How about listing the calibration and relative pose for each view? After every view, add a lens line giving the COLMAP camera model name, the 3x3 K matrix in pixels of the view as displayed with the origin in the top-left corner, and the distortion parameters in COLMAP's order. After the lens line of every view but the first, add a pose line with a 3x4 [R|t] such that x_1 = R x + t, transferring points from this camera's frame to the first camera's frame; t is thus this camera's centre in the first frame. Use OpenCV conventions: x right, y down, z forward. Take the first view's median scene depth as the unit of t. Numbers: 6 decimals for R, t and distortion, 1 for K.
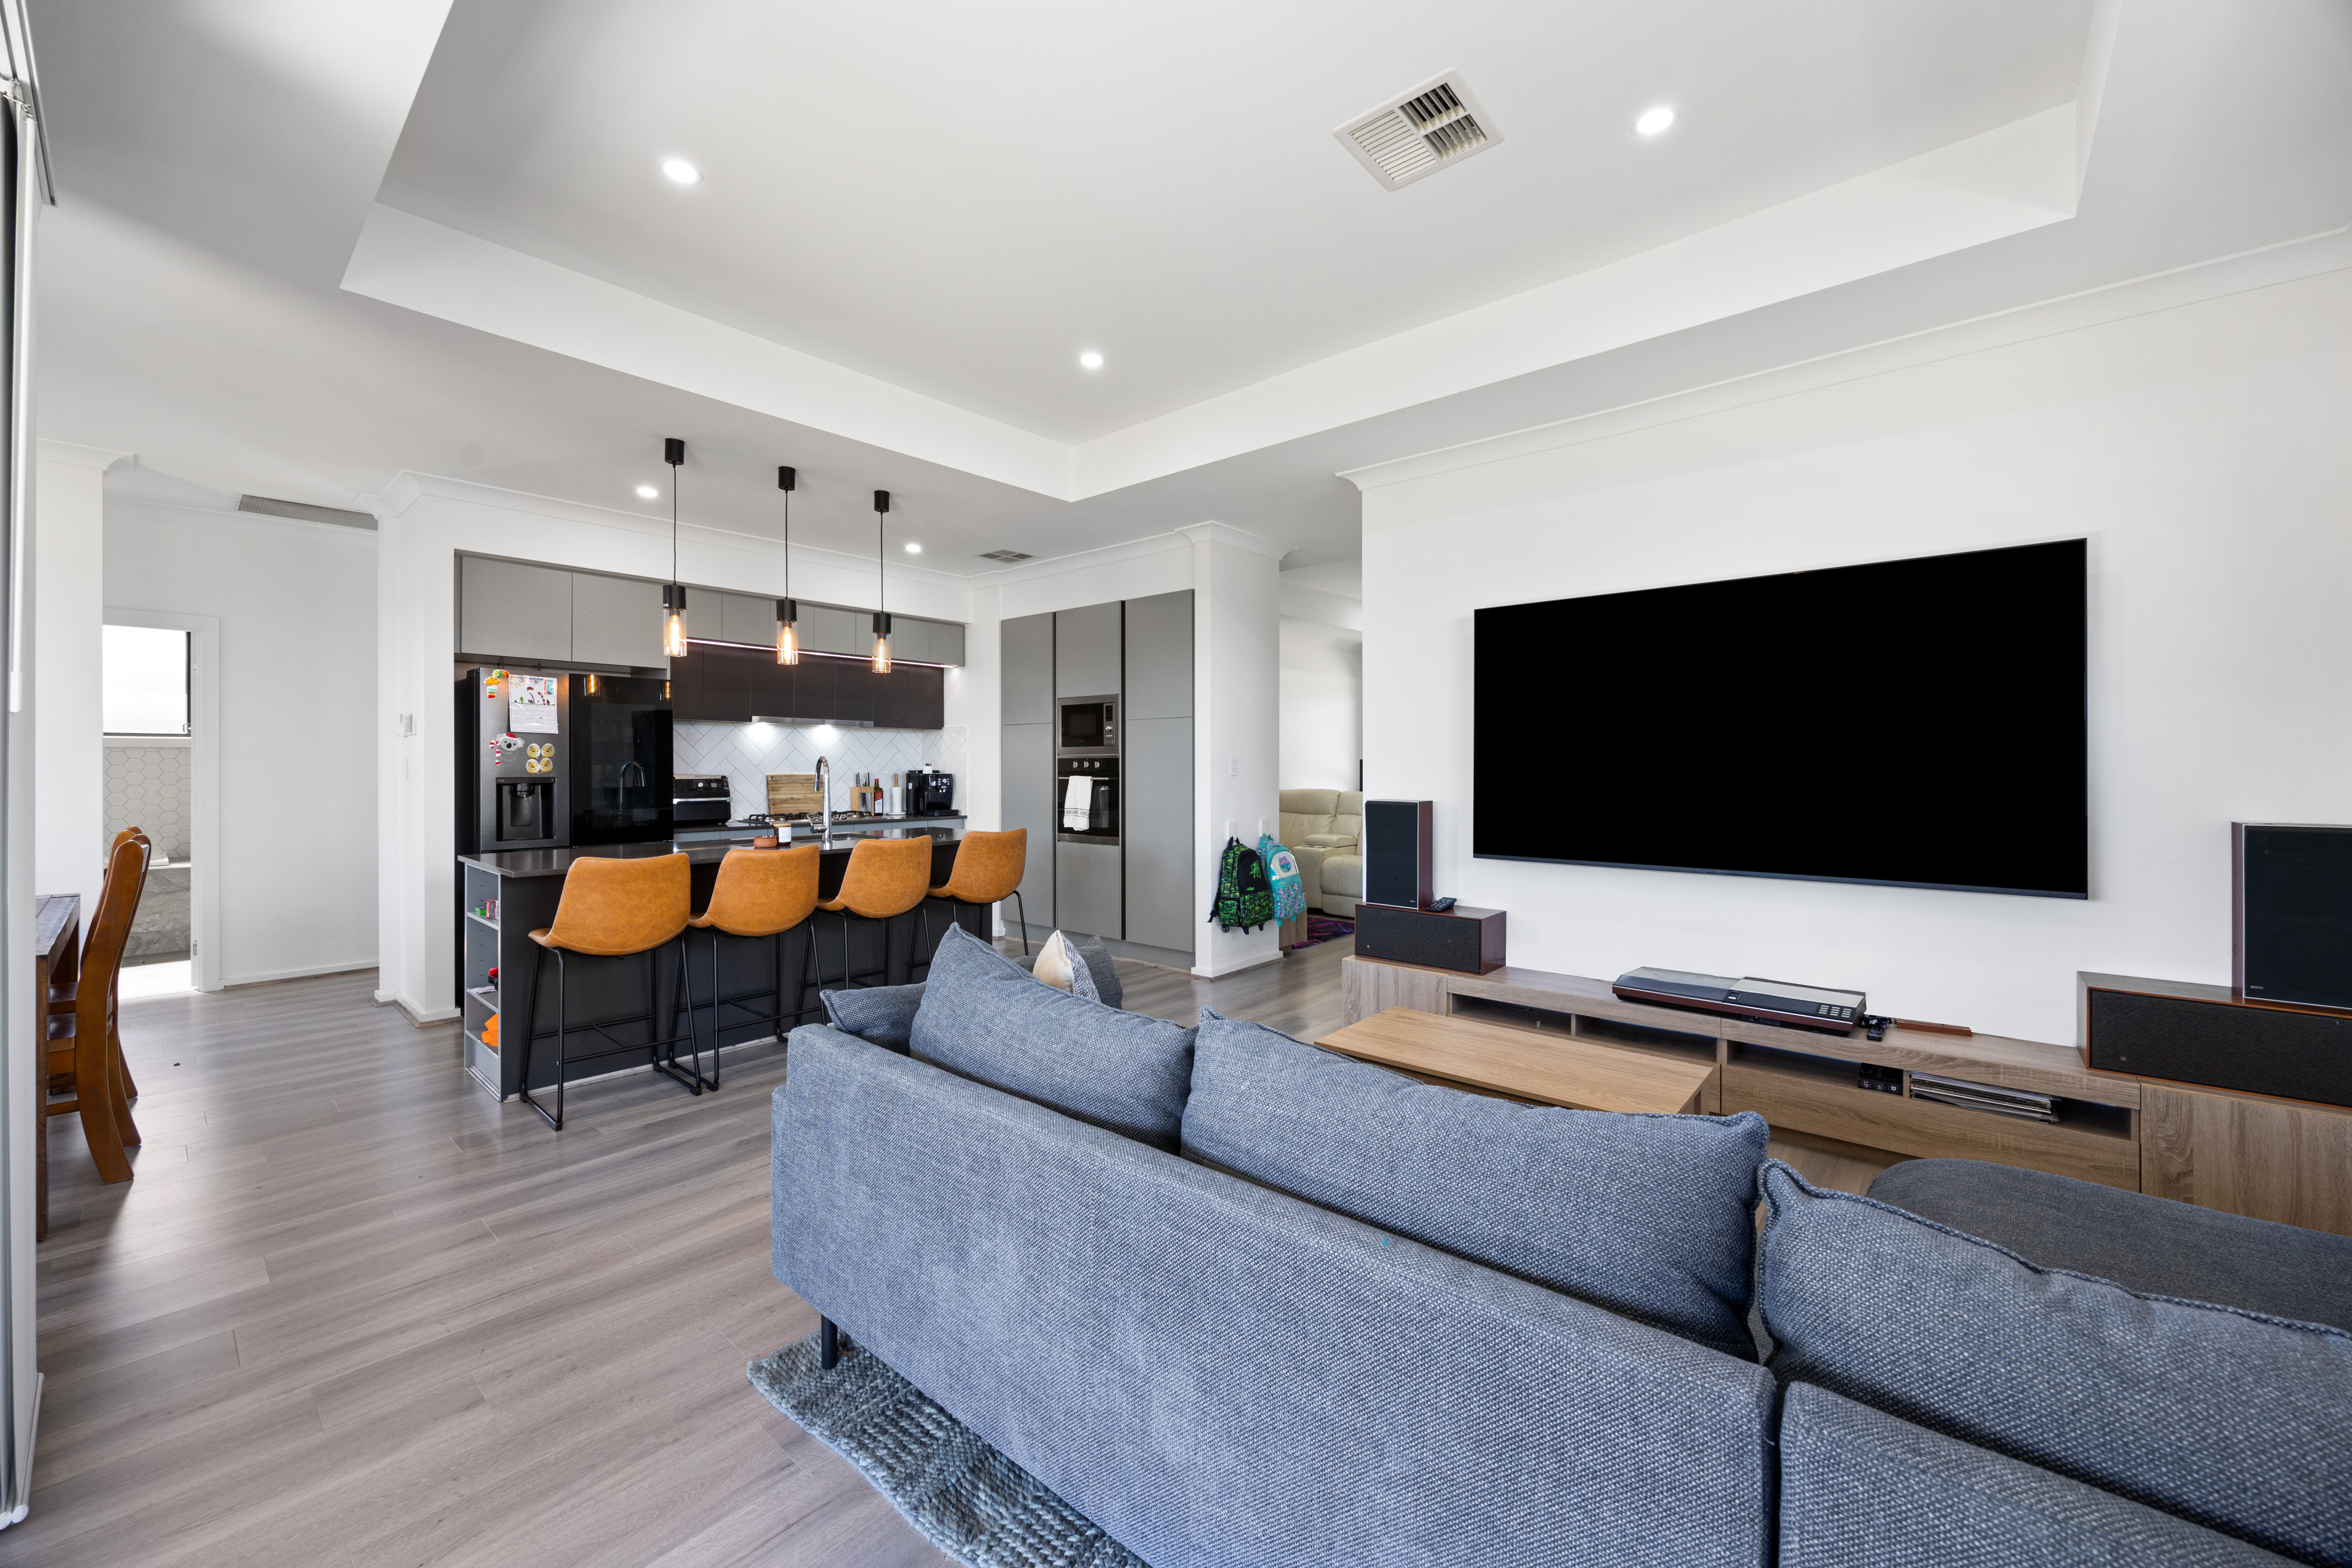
lens RADIAL K [[905.0, 0, 1174.4], [0, 905.0, 769.0], [0, 0, 1]] dist [-0.002515, -0.000130]
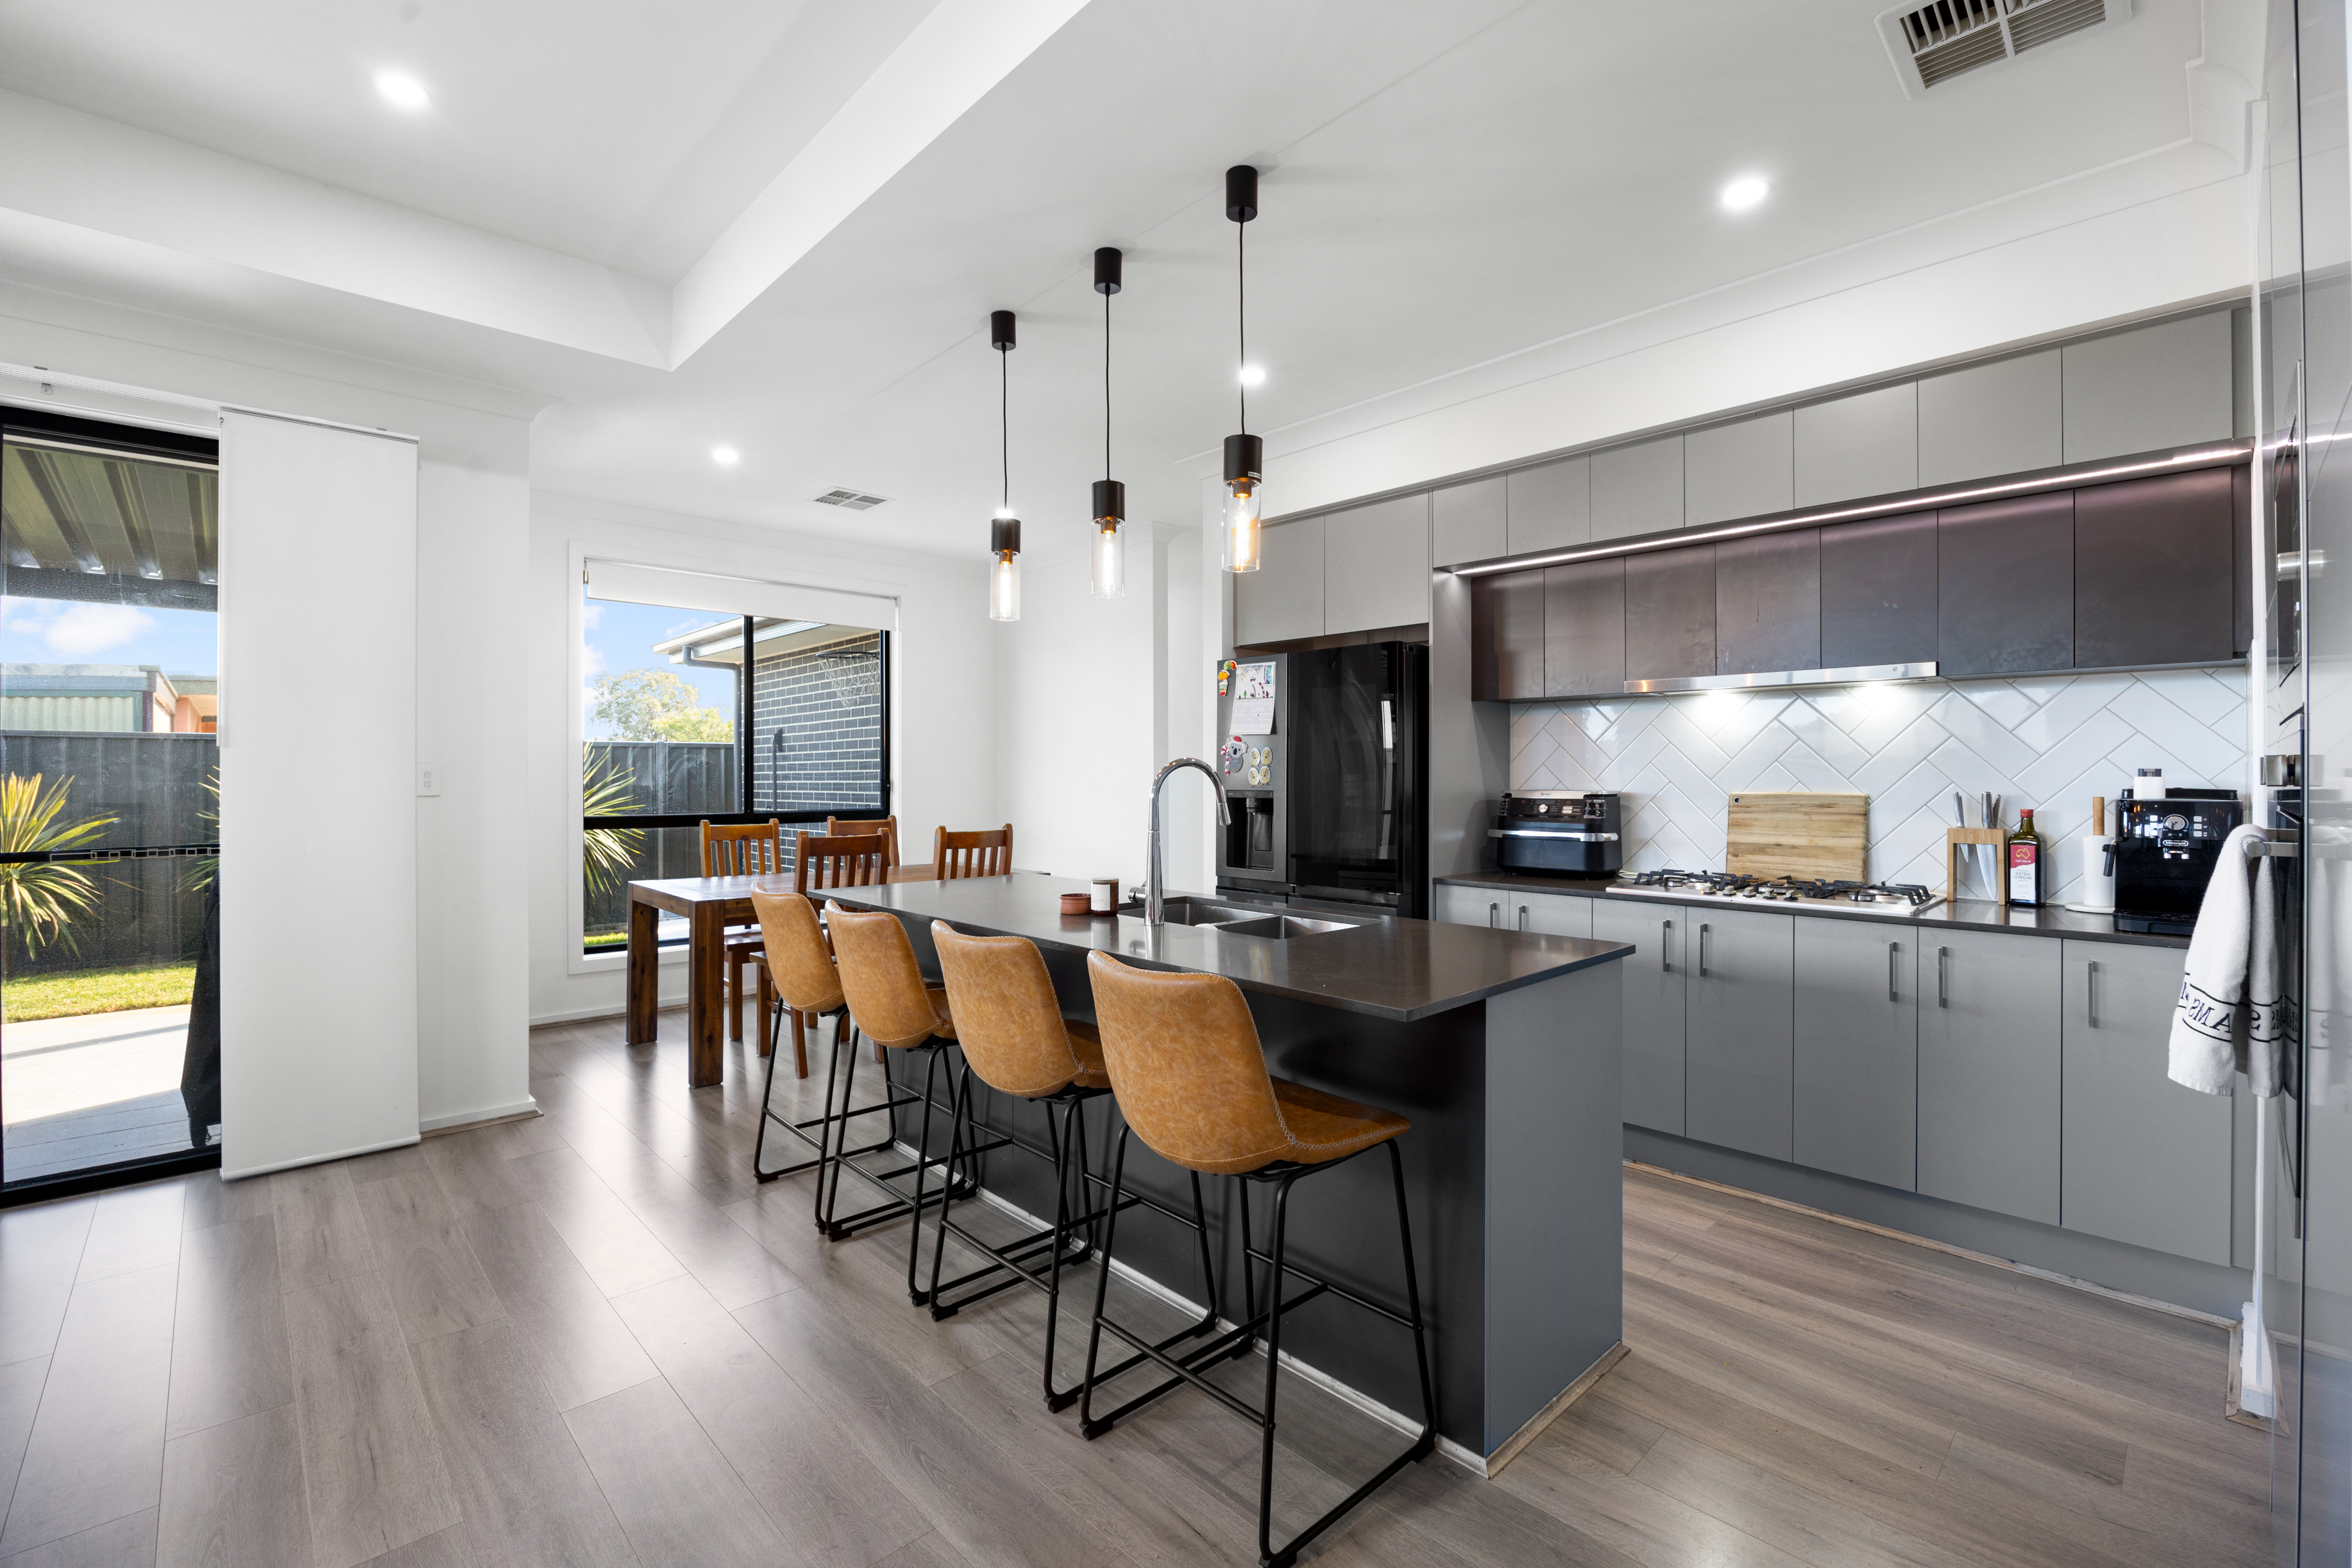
lens RADIAL K [[1013.5, 0, 1170.9], [0, 1013.5, 777.0], [0, 0, 1]] dist [-0.025307, 0.006755]
pose [[-0.100651, 0.001081, -0.994921, 0.147235], [-0.002965, 0.999995, 0.001386, -0.003018], [0.994917, 0.003090, -0.100647, 0.820039]]
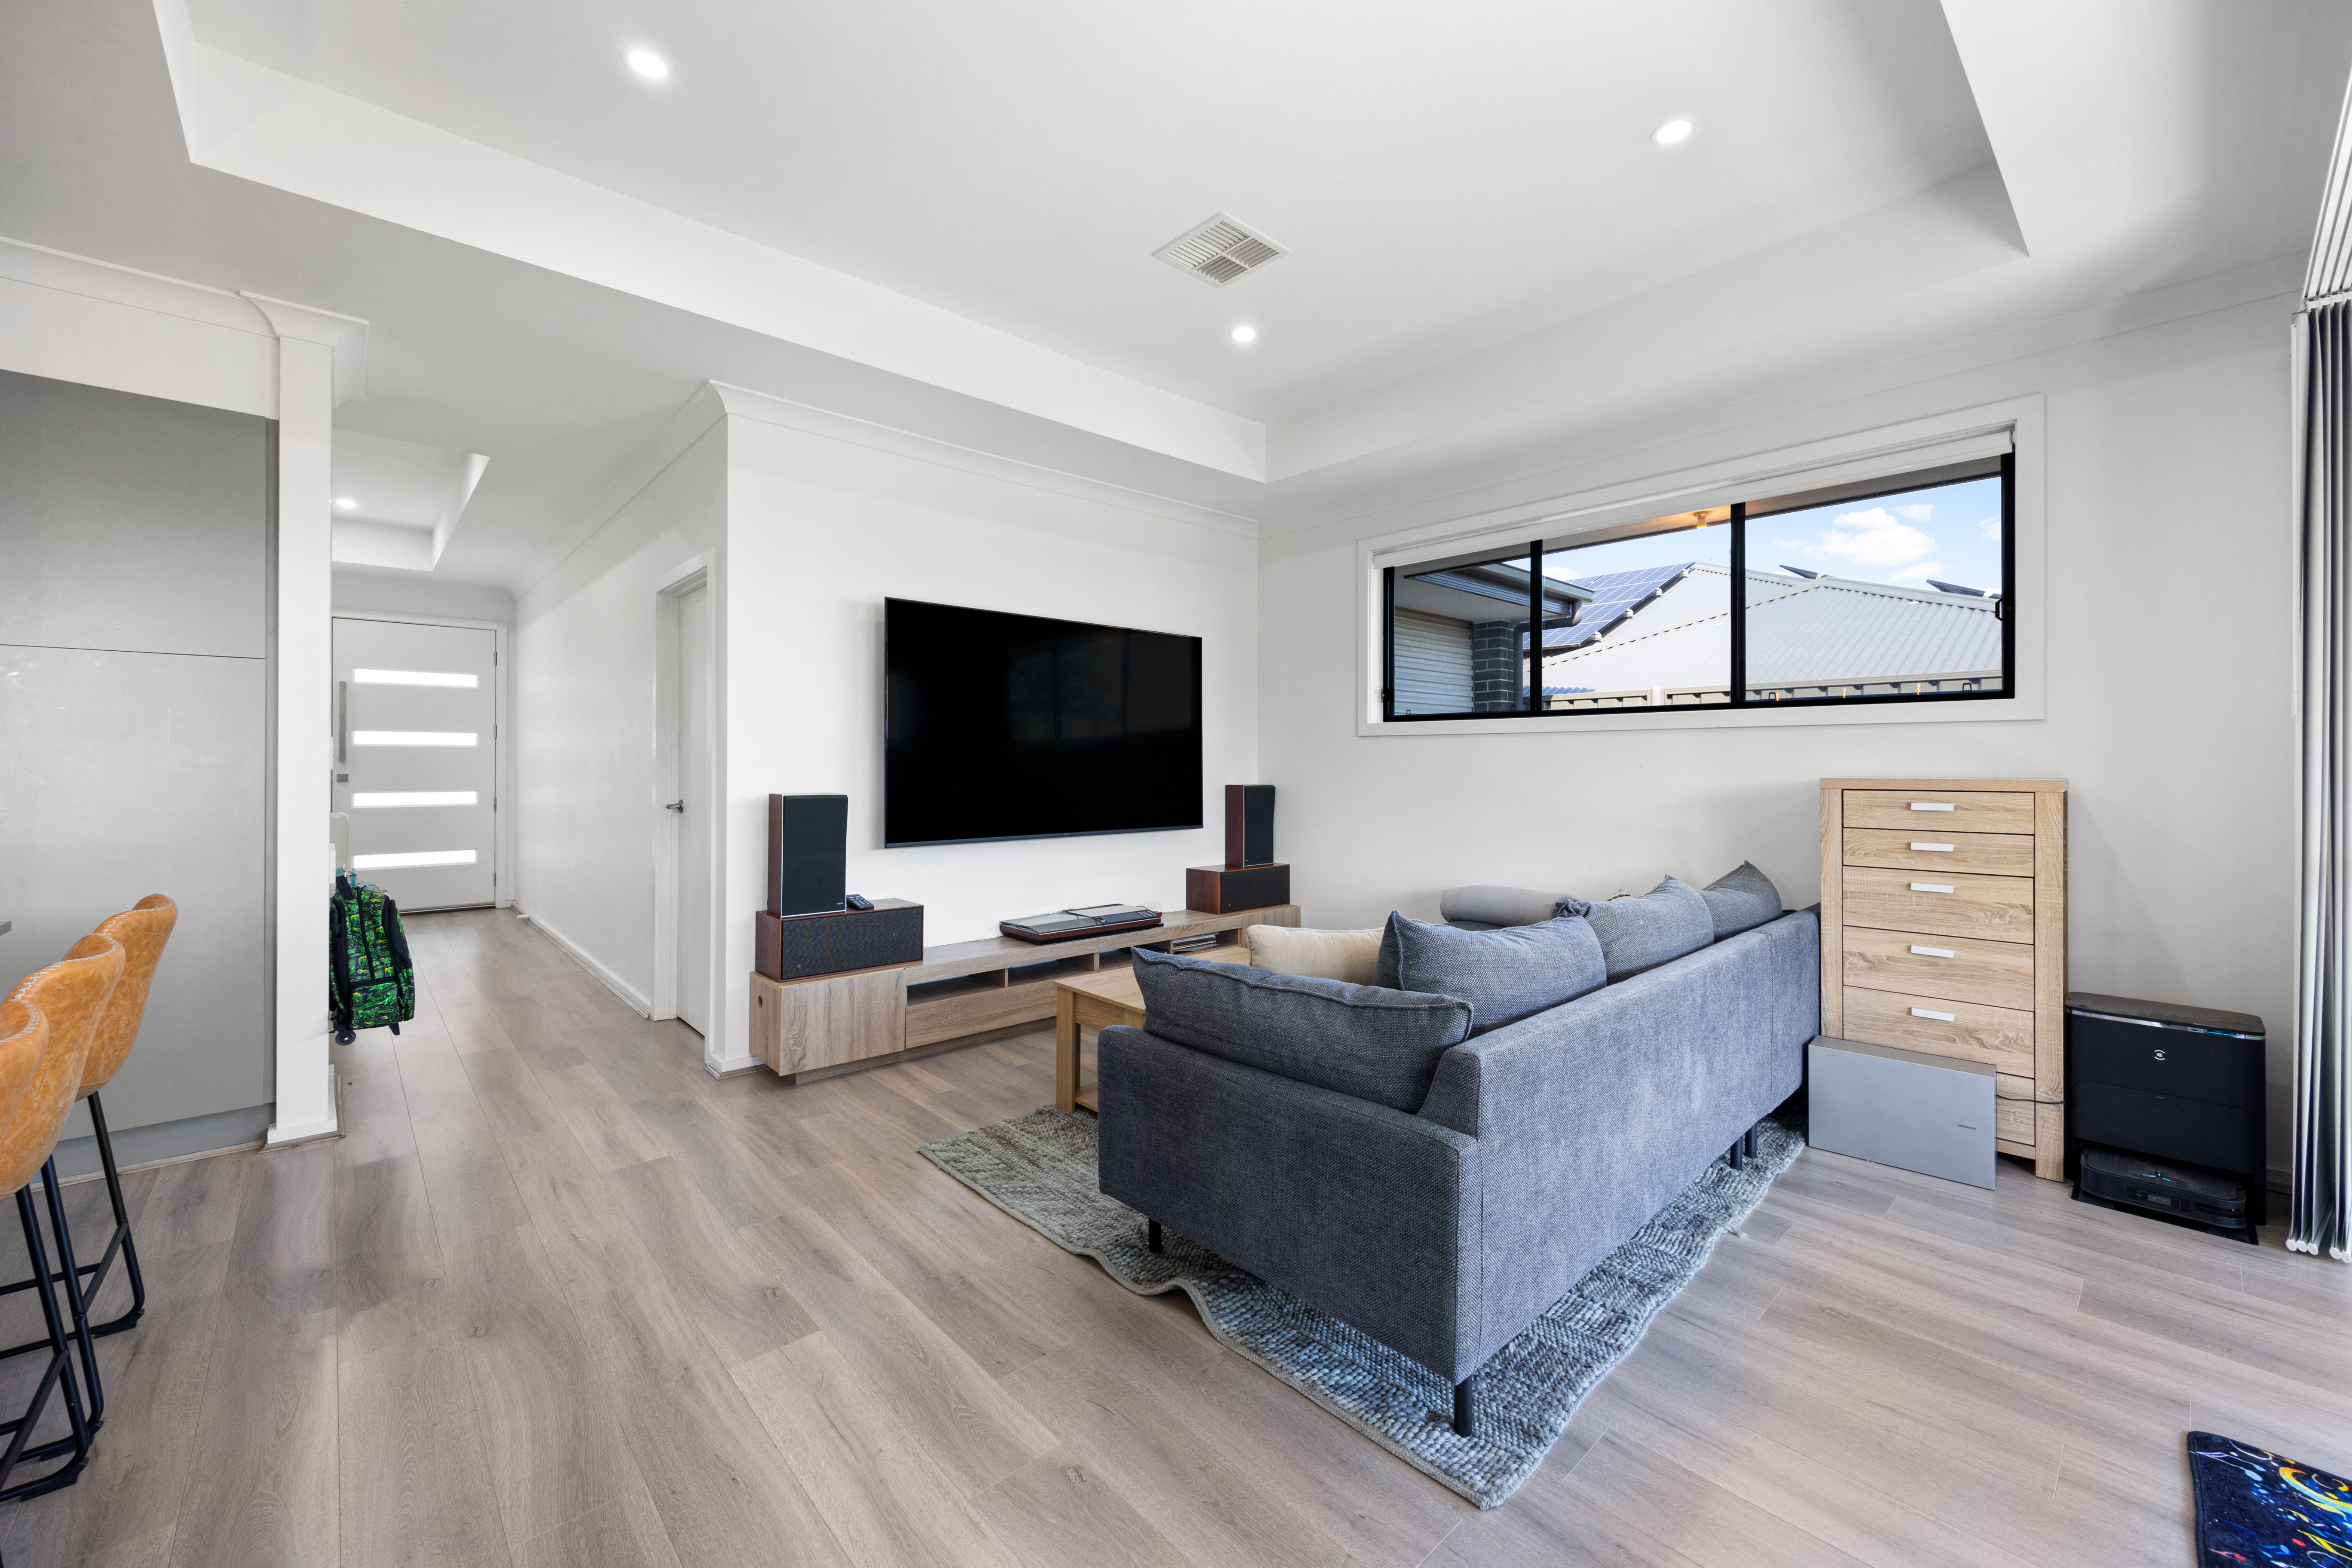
lens RADIAL K [[920.0, 0, 1172.9], [0, 920.0, 765.8], [0, 0, 1]] dist [0.000975, 0.000107]
pose [[0.122598, -0.003202, 0.992451, -0.428512], [0.001630, 0.999994, 0.003024, 0.003394], [-0.992455, 0.001247, 0.122602, 0.385029]]
